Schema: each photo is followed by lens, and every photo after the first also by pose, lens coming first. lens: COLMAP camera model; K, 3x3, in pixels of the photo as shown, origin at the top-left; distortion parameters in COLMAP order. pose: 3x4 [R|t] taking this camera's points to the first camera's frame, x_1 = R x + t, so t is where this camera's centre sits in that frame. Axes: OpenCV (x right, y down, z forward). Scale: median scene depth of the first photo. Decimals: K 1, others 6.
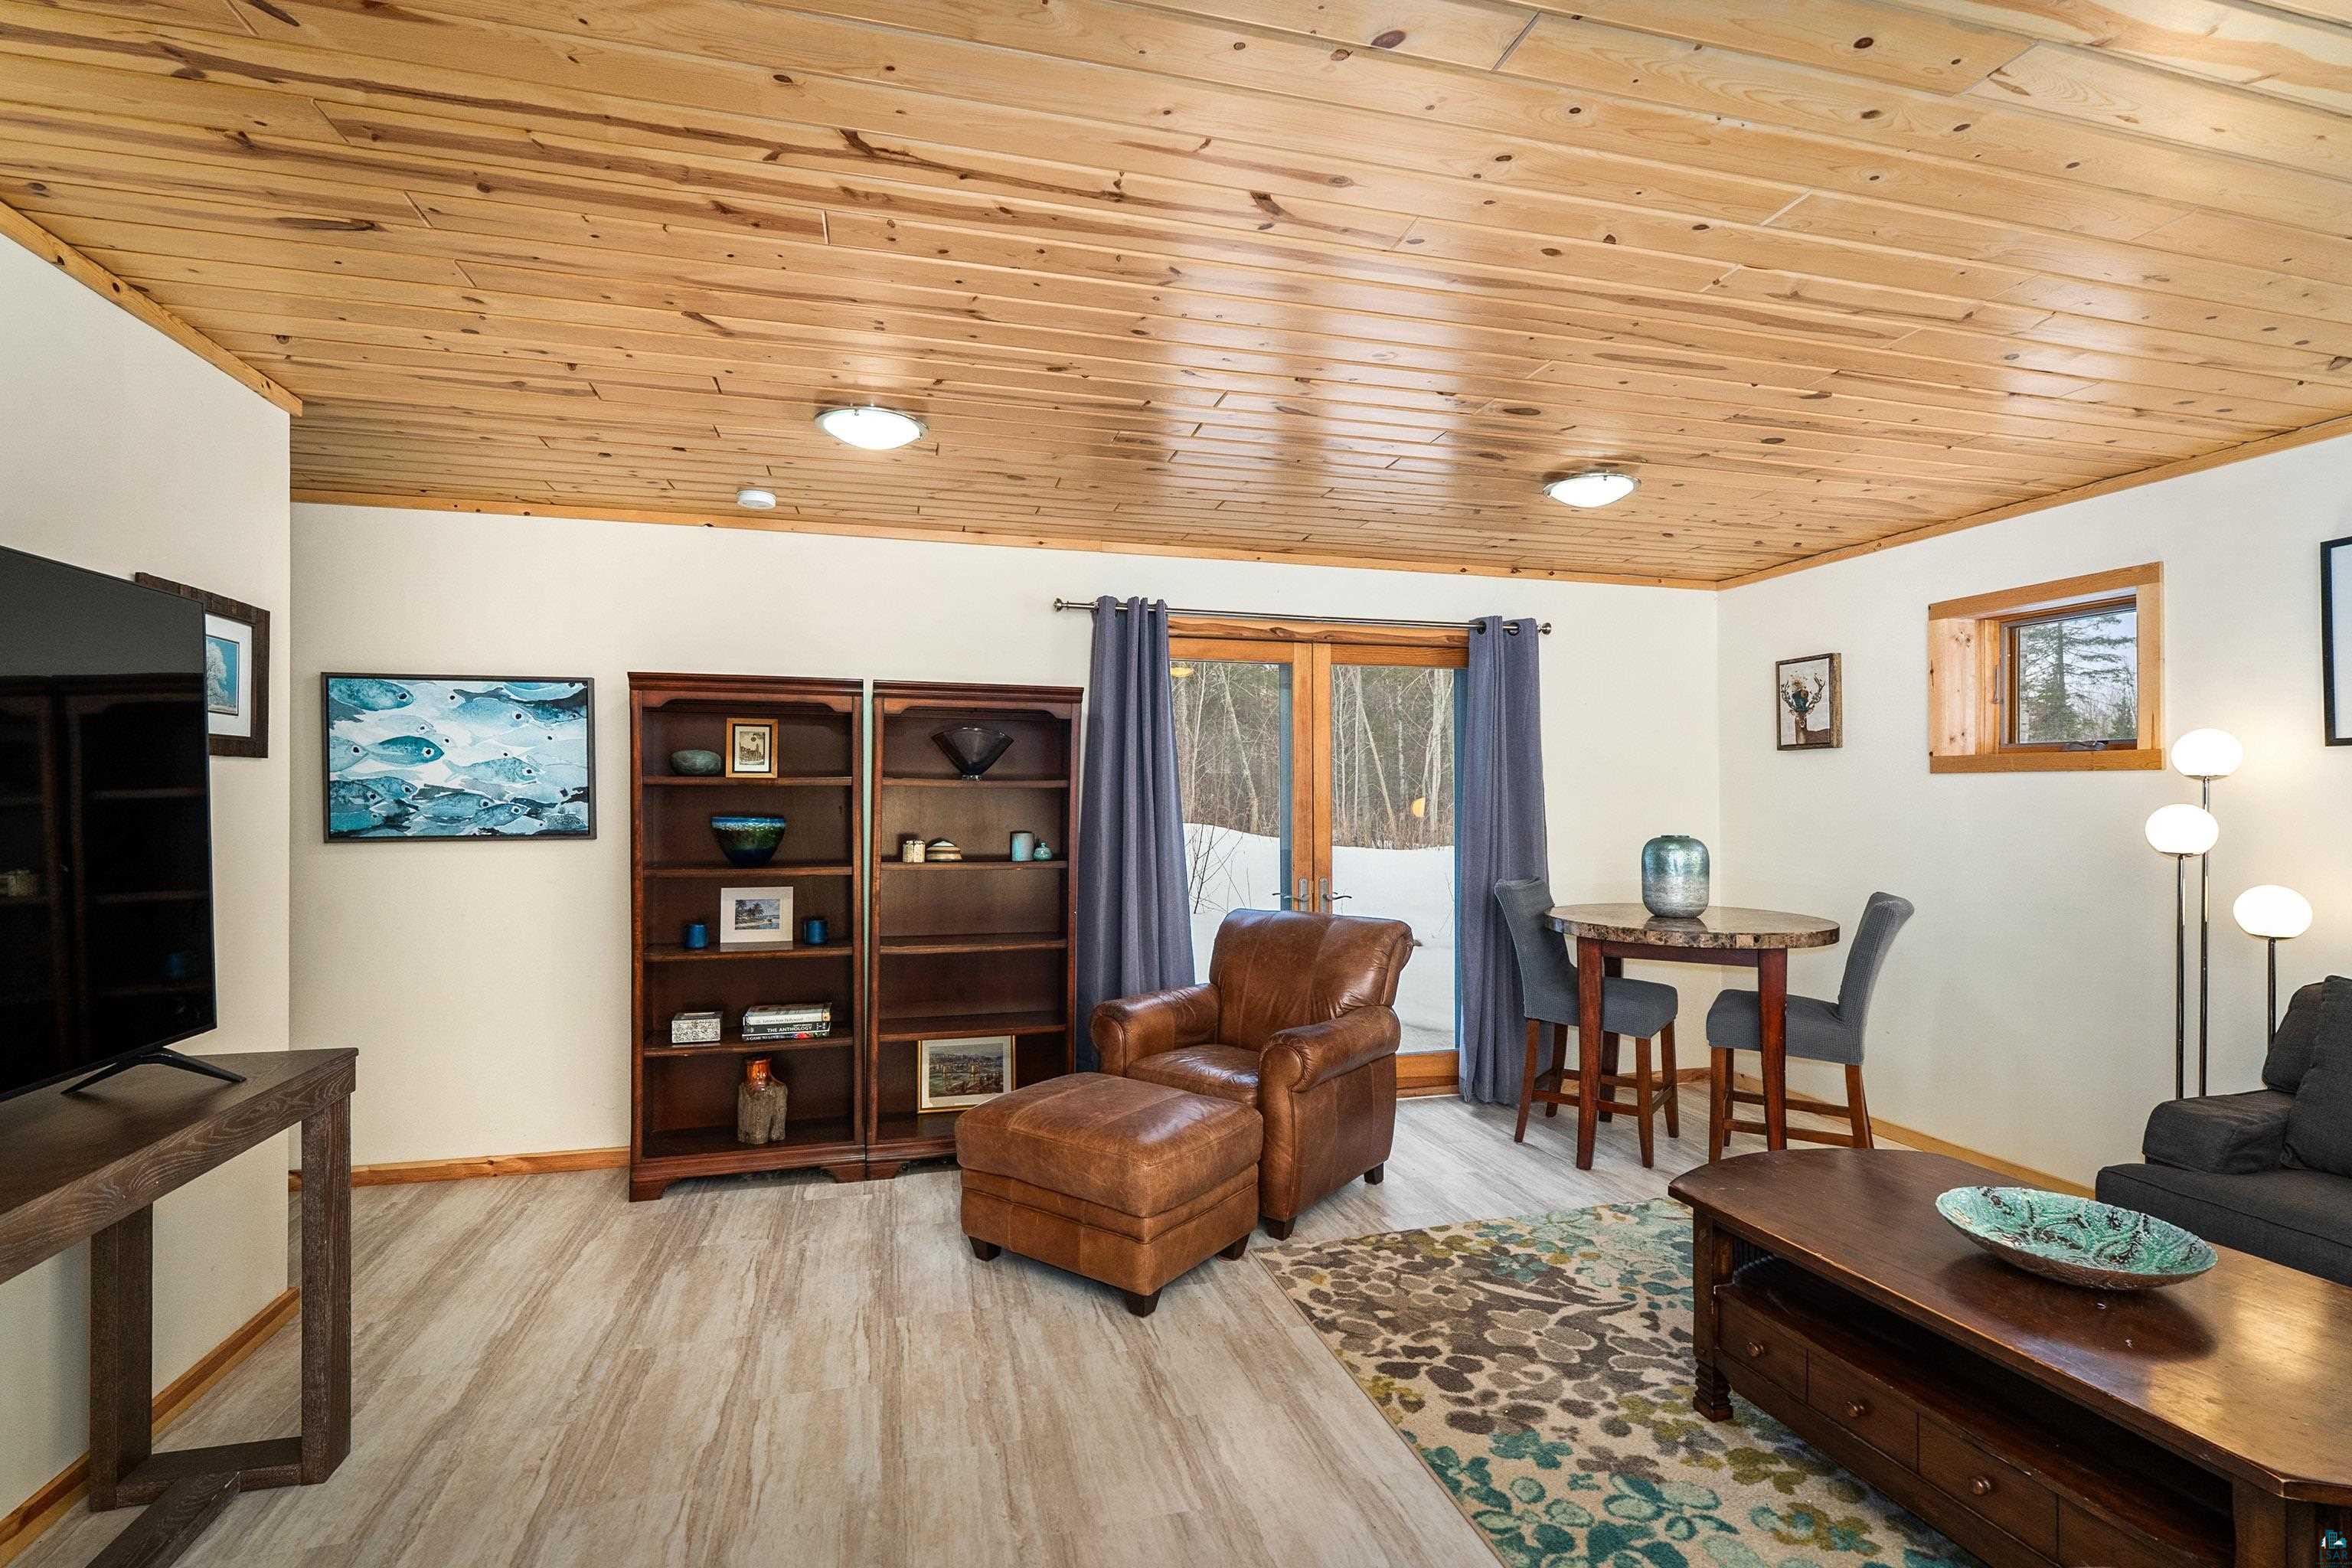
lens RADIAL K [[1087.4, 0, 1146.5], [0, 1087.4, 787.9], [0, 0, 1]] dist [-0.003957, 0.001200]
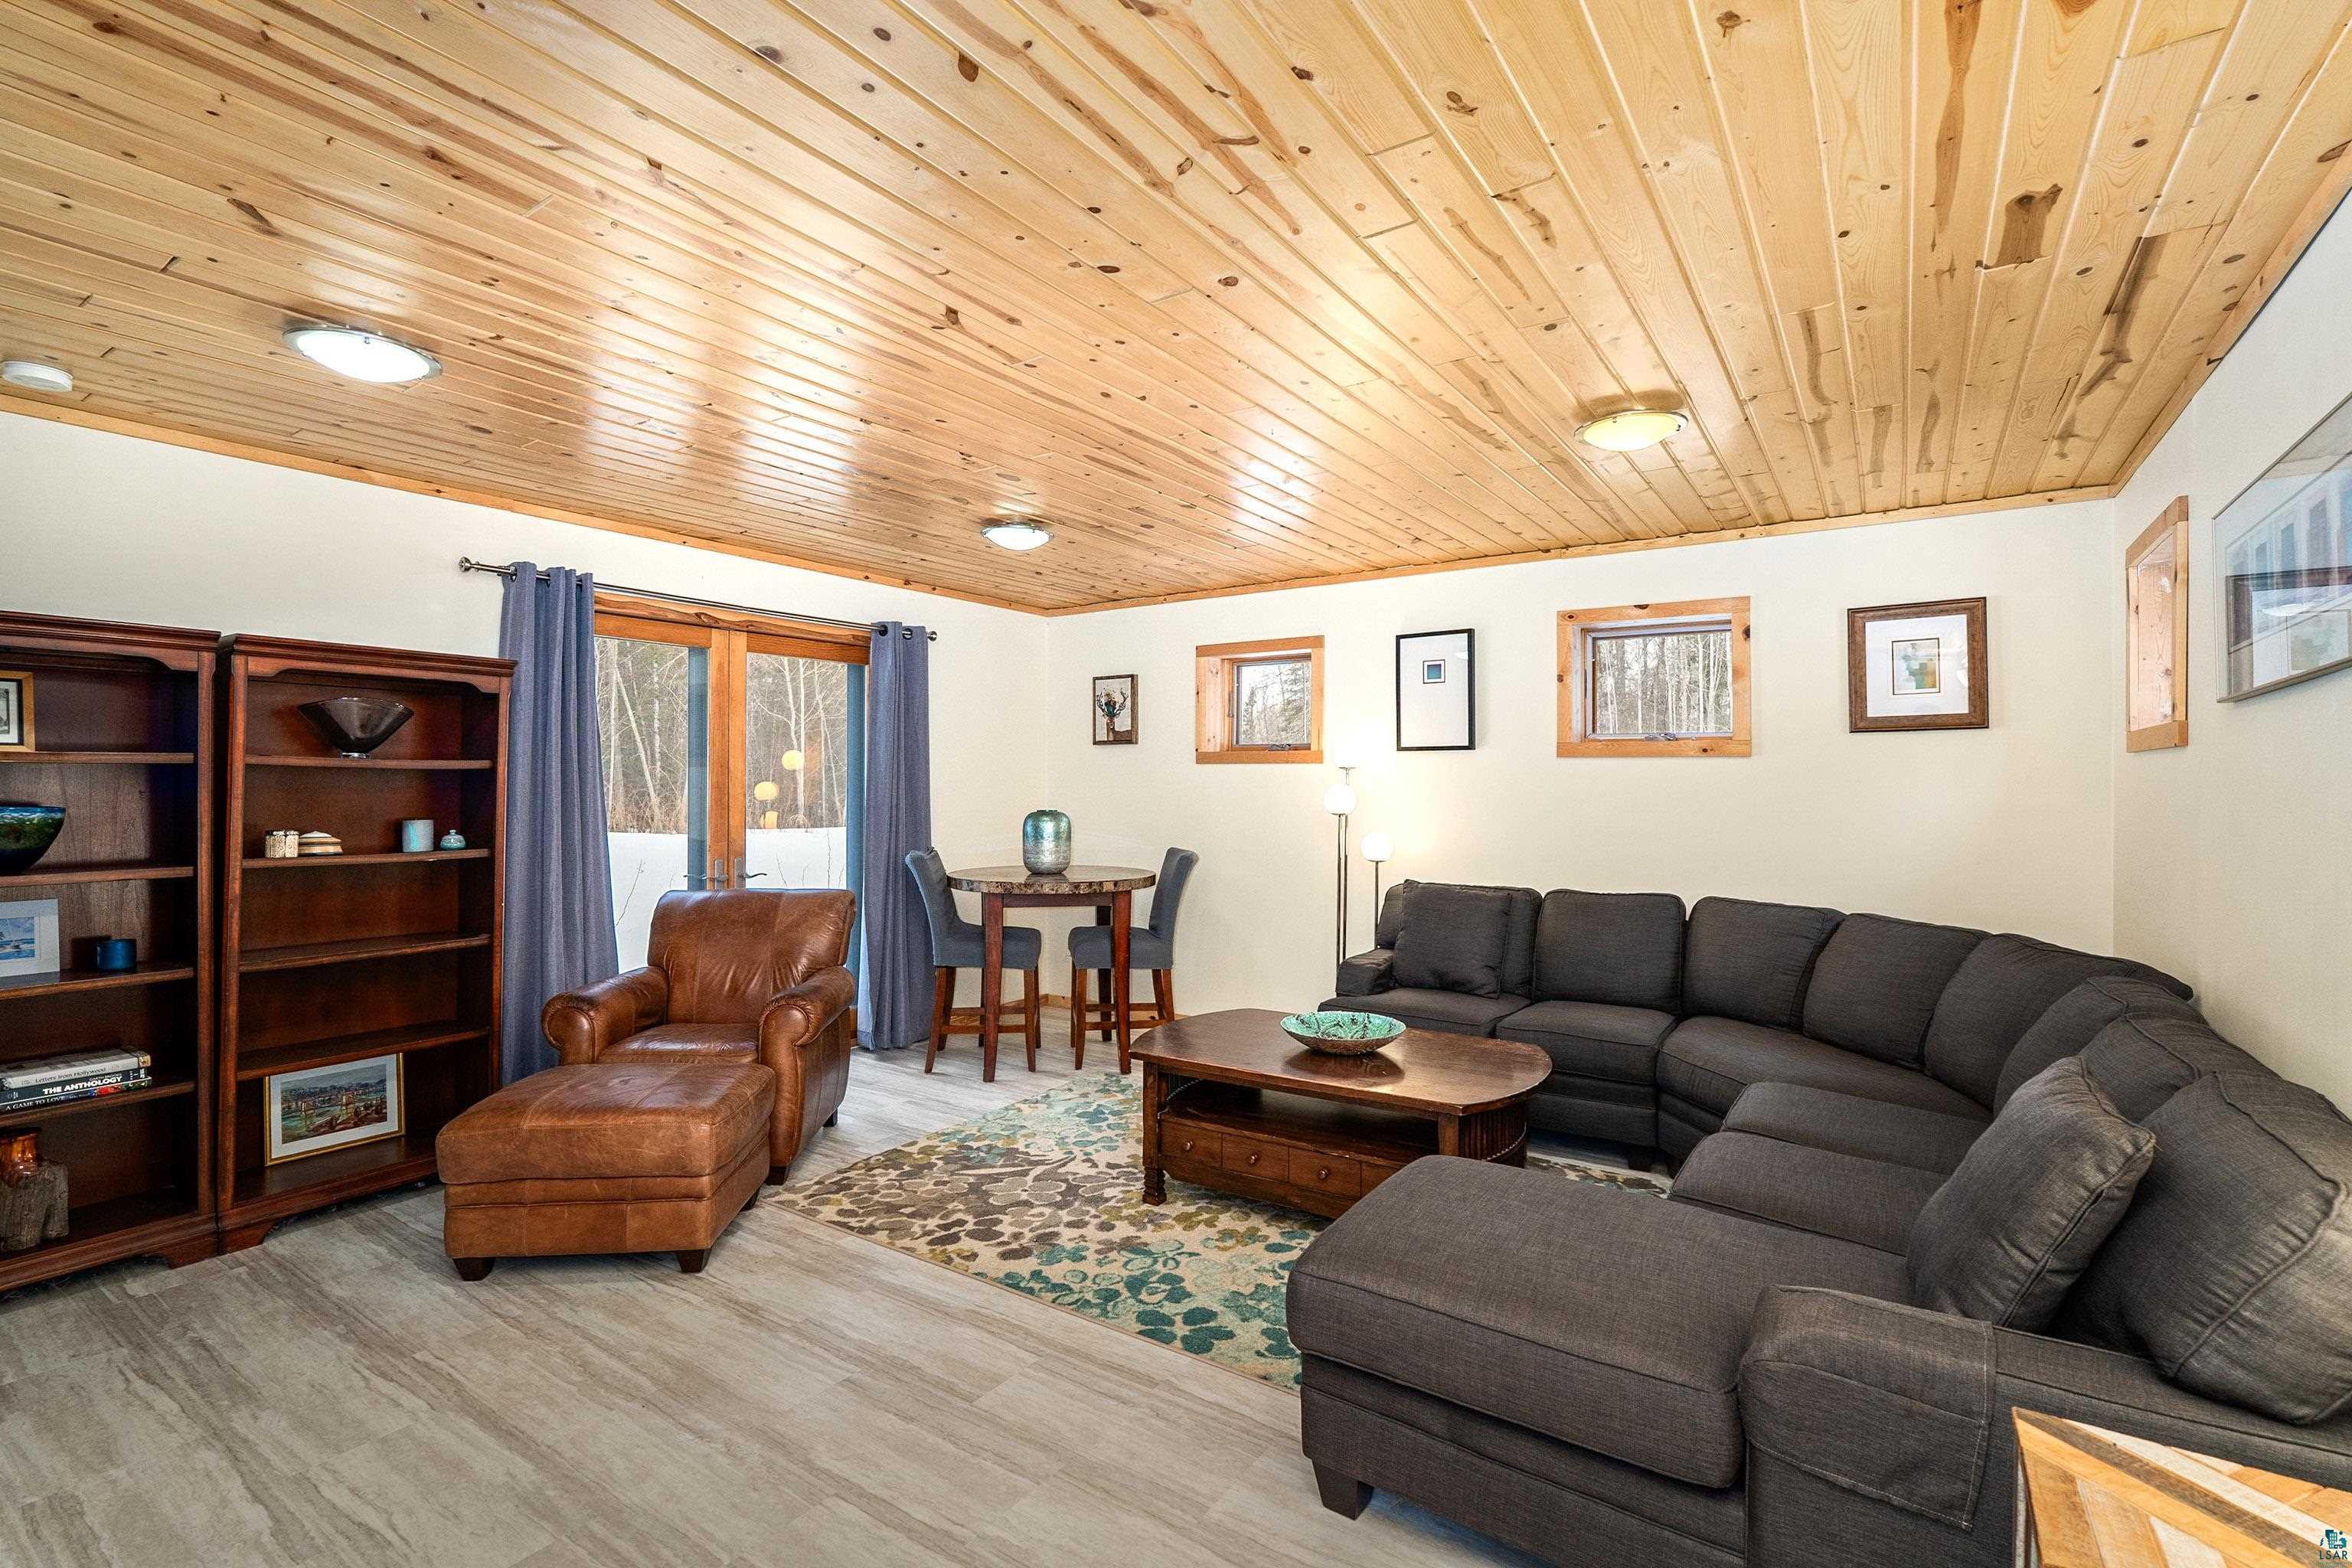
lens RADIAL K [[1104.0, 0, 1176.0], [0, 1104.0, 784.0], [0, 0, 1]] dist [-0.003923, 0.000645]
pose [[0.748259, -0.000688, 0.663407, -0.333392], [-0.006533, 0.999943, 0.008406, 0.001388], [-0.663375, -0.010624, 0.748212, -0.093781]]
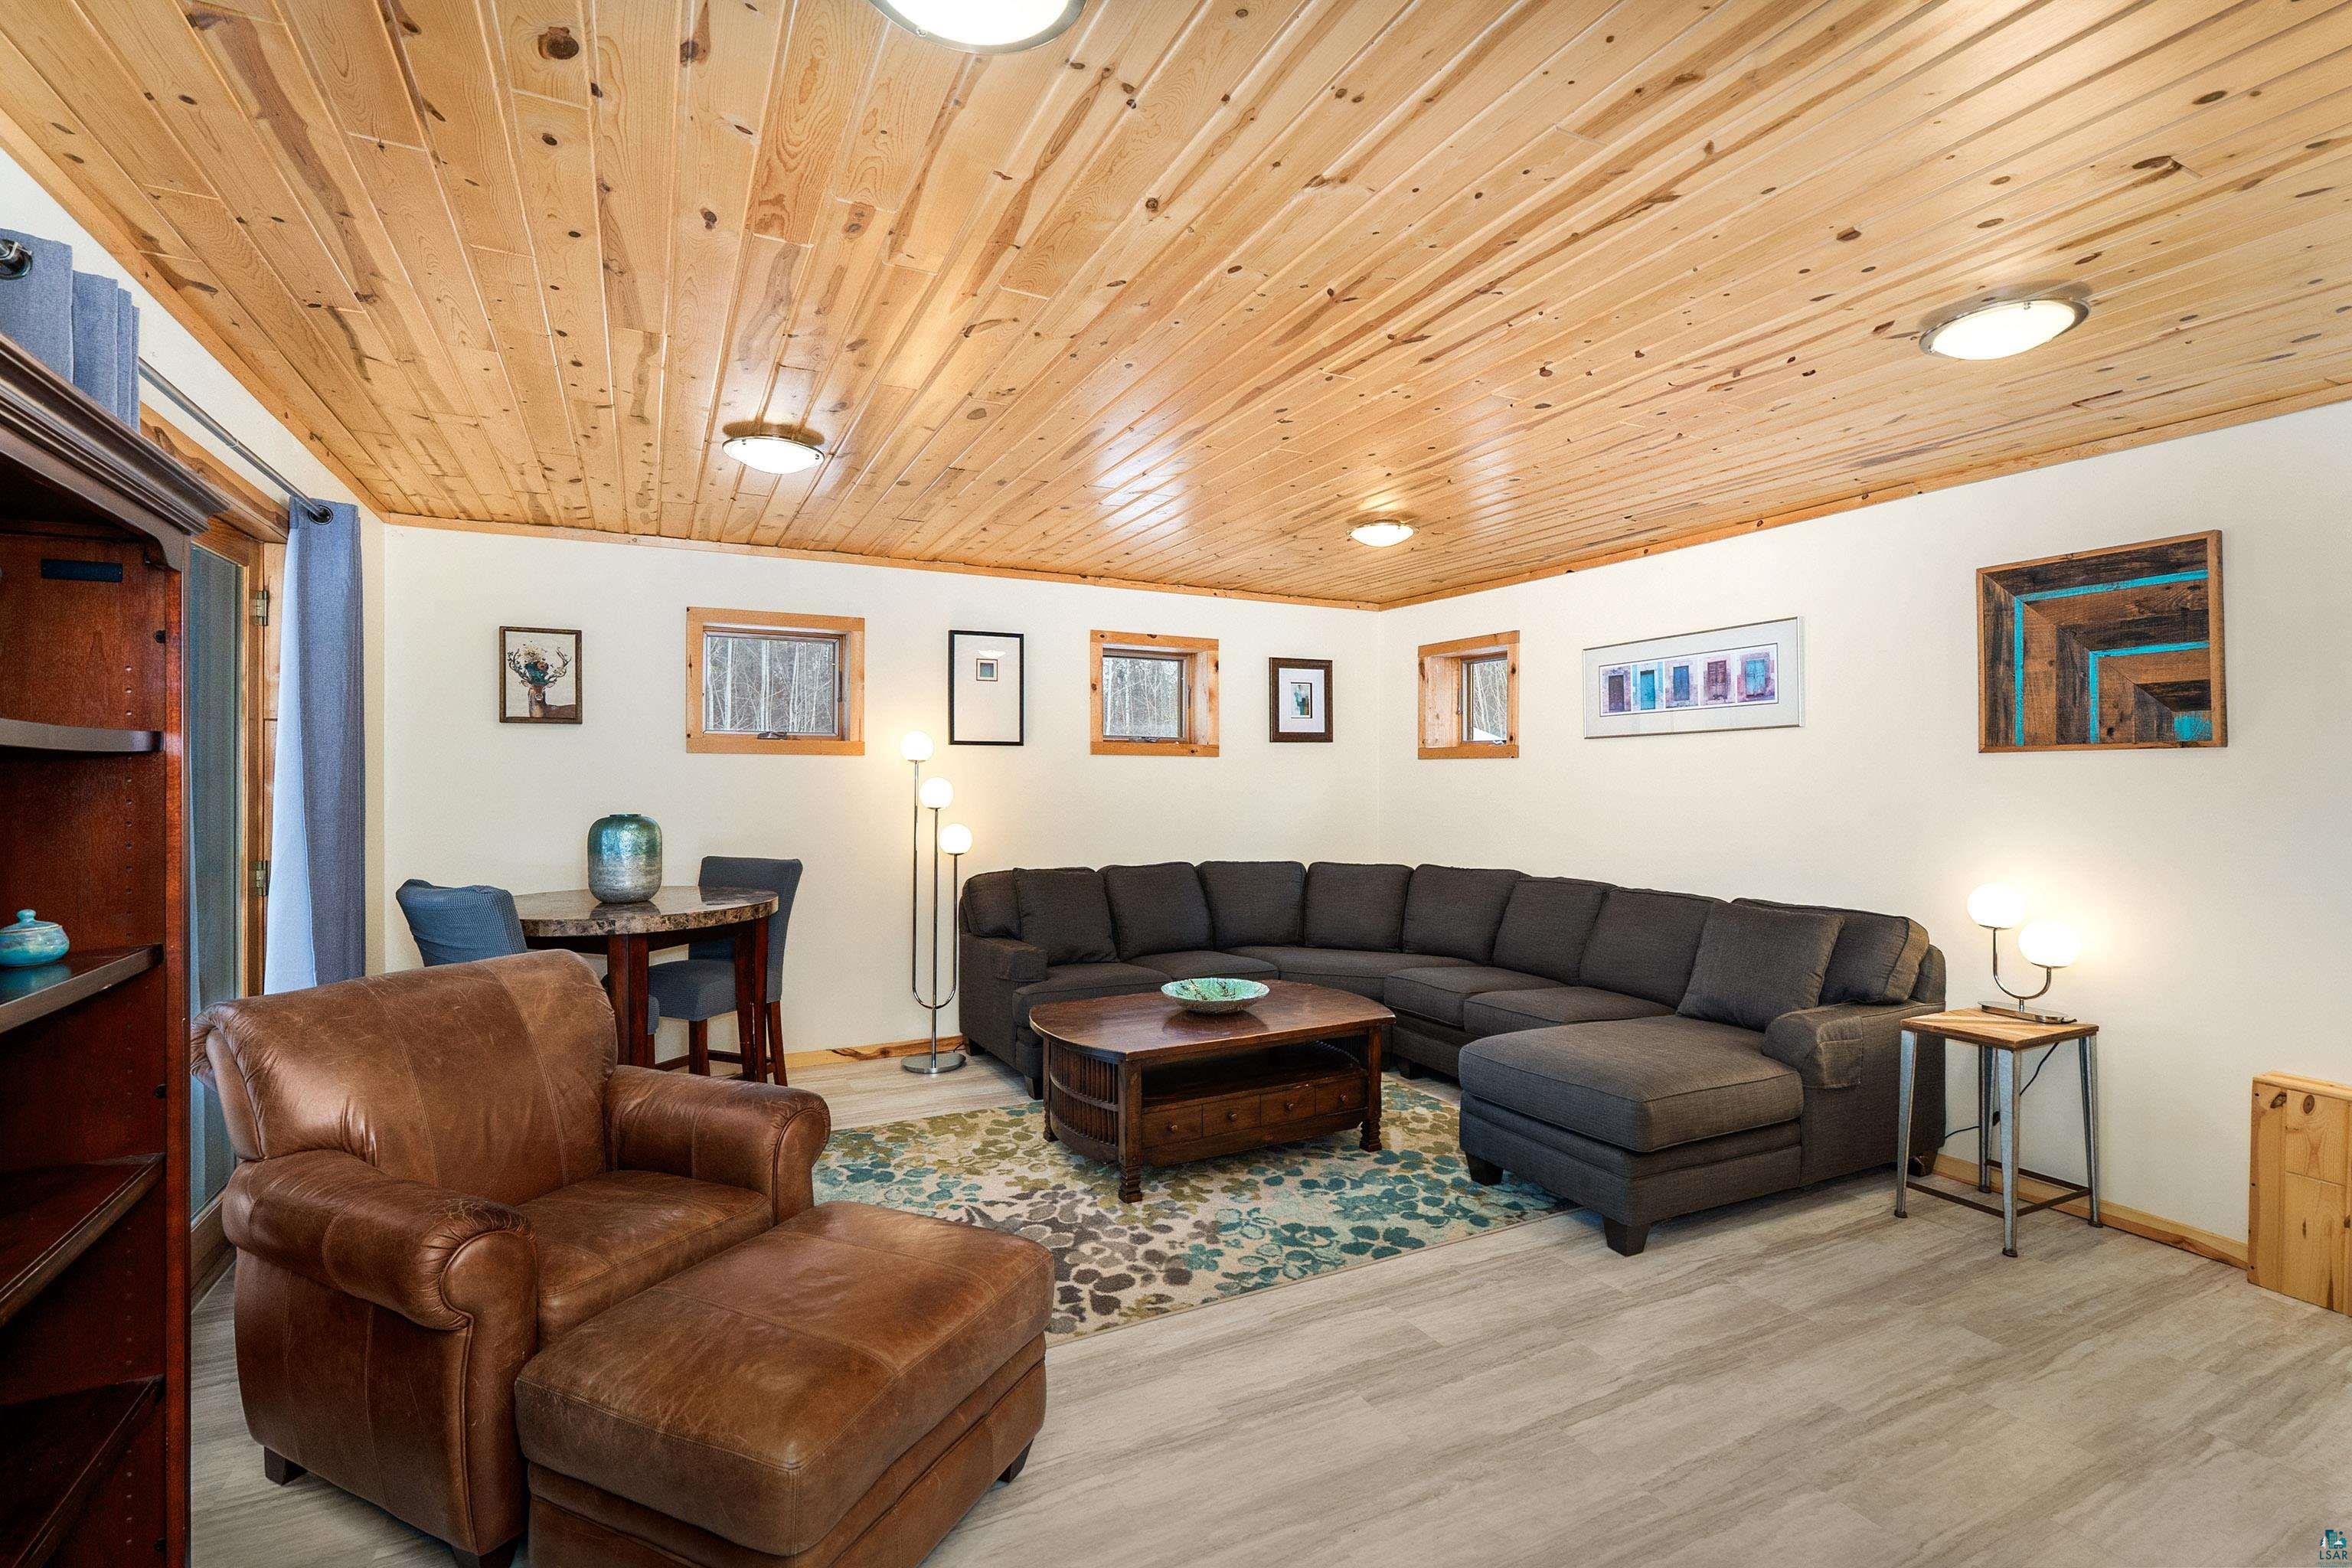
lens RADIAL K [[1104.0, 0, 1176.0], [0, 1104.0, 784.0], [0, 0, 1]] dist [-0.003923, 0.000645]
pose [[-0.253138, -0.005910, 0.967412, -0.686176], [-0.008059, 0.999960, 0.004000, 0.013649], [-0.967397, -0.006784, -0.253175, 0.993929]]
